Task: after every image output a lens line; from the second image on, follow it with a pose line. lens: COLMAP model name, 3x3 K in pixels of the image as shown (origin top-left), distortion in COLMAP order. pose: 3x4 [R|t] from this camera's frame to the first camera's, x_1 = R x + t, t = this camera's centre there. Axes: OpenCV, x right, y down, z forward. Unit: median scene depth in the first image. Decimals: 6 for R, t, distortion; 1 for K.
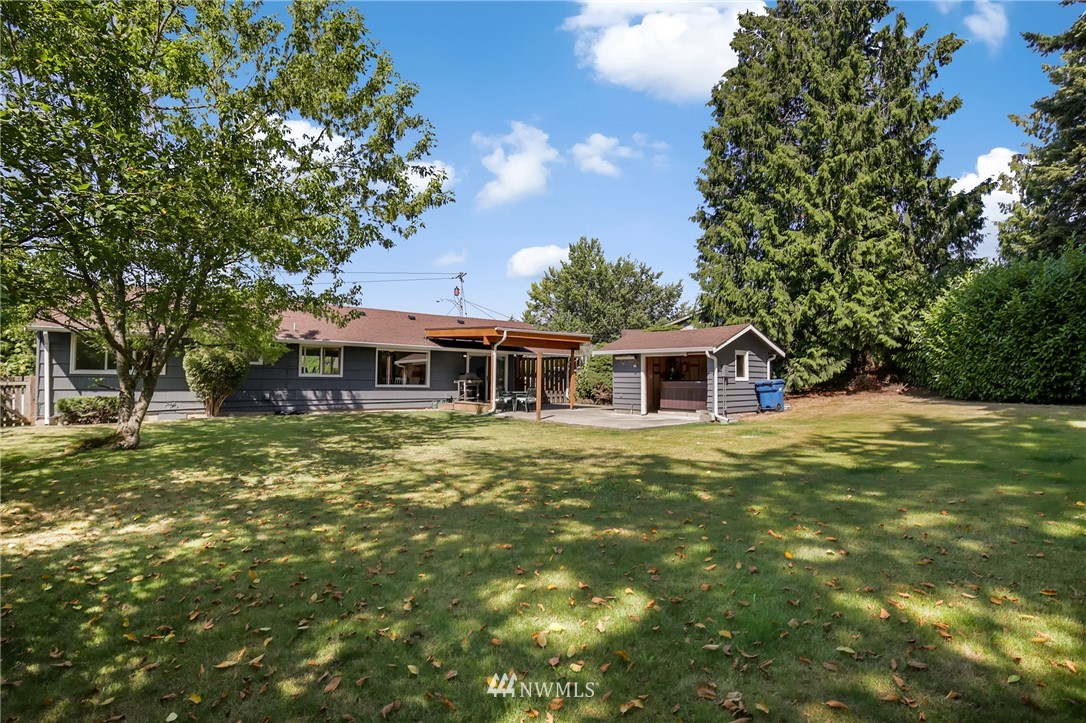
lens RADIAL K [[692.5, 0, 543.0], [0, 692.5, 361.5], [0, 0, 1]] dist [0.000353, -0.000120]
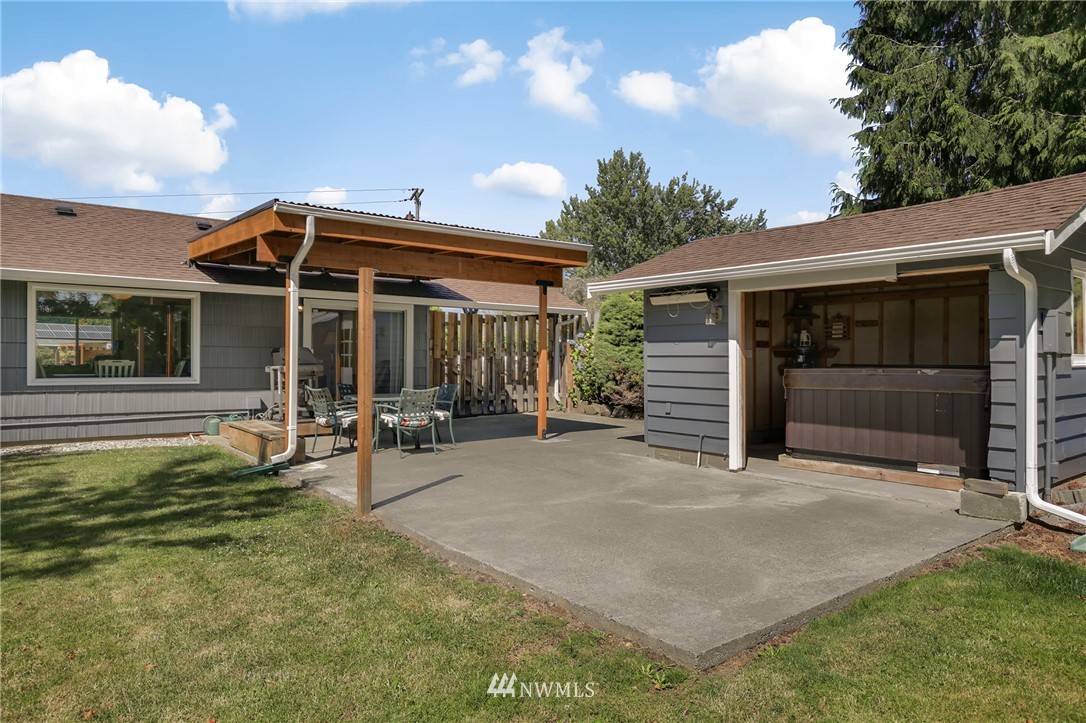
lens RADIAL K [[692.5, 0, 543.0], [0, 692.5, 361.5], [0, 0, 1]] dist [0.000353, -0.000120]
pose [[0.996841, -0.005842, -0.079214, 0.067922], [0.008304, 0.999491, 0.030791, 0.012497], [0.078994, -0.031352, 0.996382, 0.566293]]
